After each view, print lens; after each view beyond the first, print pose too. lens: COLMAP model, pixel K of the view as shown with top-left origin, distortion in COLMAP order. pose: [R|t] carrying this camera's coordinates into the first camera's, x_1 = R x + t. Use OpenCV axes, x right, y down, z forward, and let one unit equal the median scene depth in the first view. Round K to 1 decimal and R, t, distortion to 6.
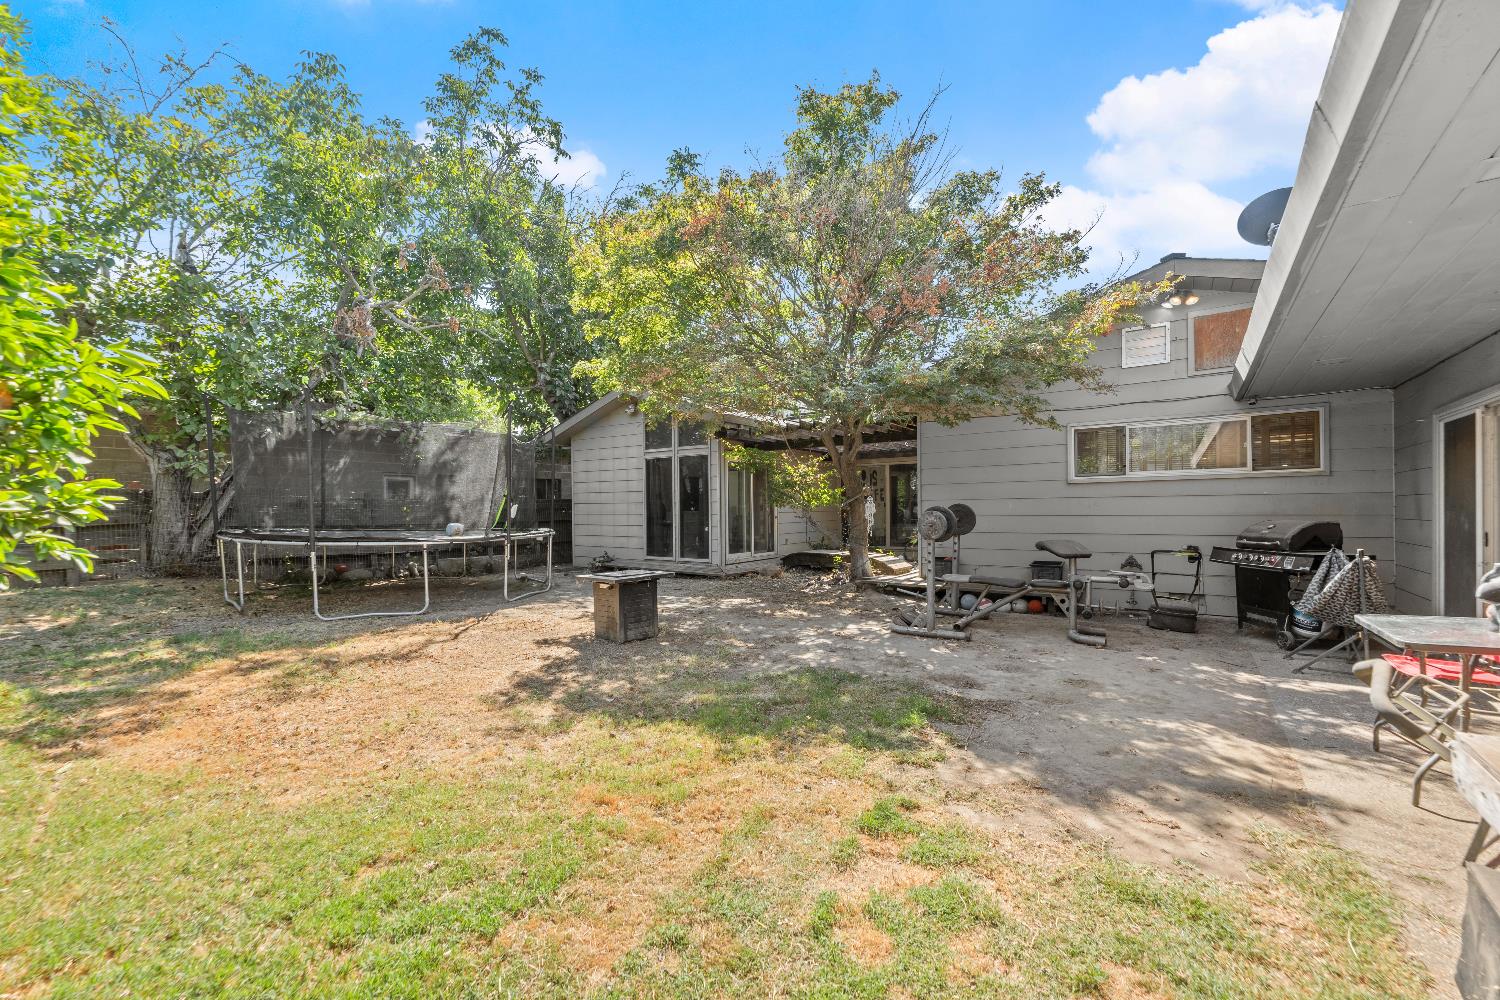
lens RADIAL K [[619.4, 0, 754.0], [0, 619.4, 506.1], [0, 0, 1]] dist [0.005644, -0.000027]
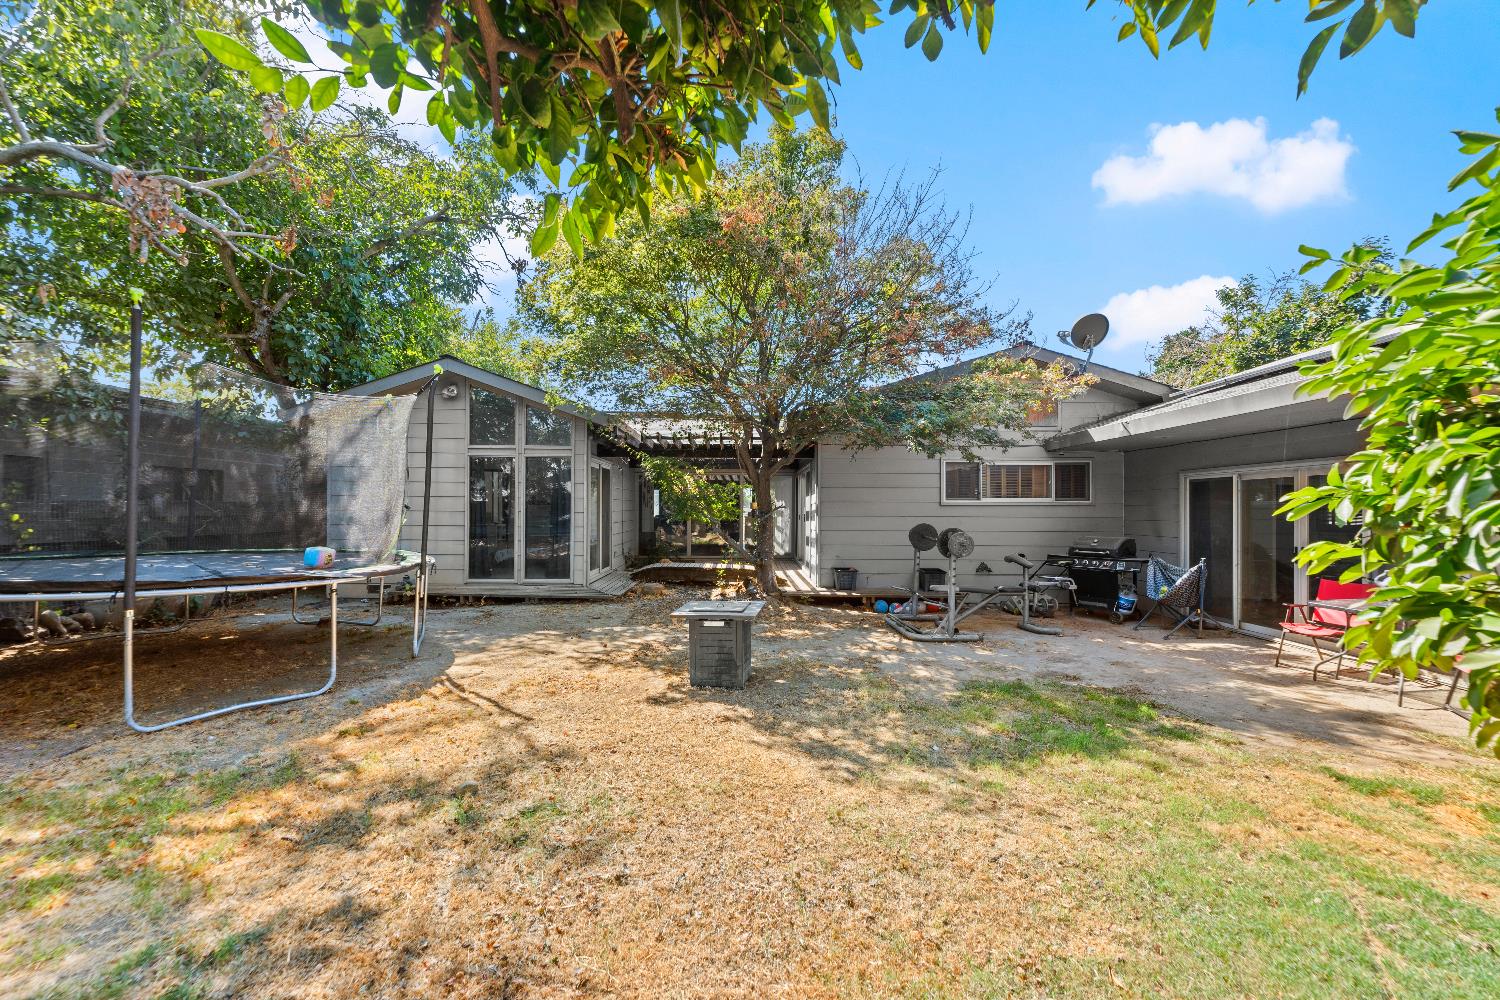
lens RADIAL K [[619.4, 0, 754.0], [0, 619.4, 506.1], [0, 0, 1]] dist [0.005644, -0.000027]
pose [[0.811189, 0.017626, 0.584519, -0.828488], [-0.017250, 0.999832, -0.006209, -0.032736], [-0.584530, -0.005046, 0.811356, 0.337230]]
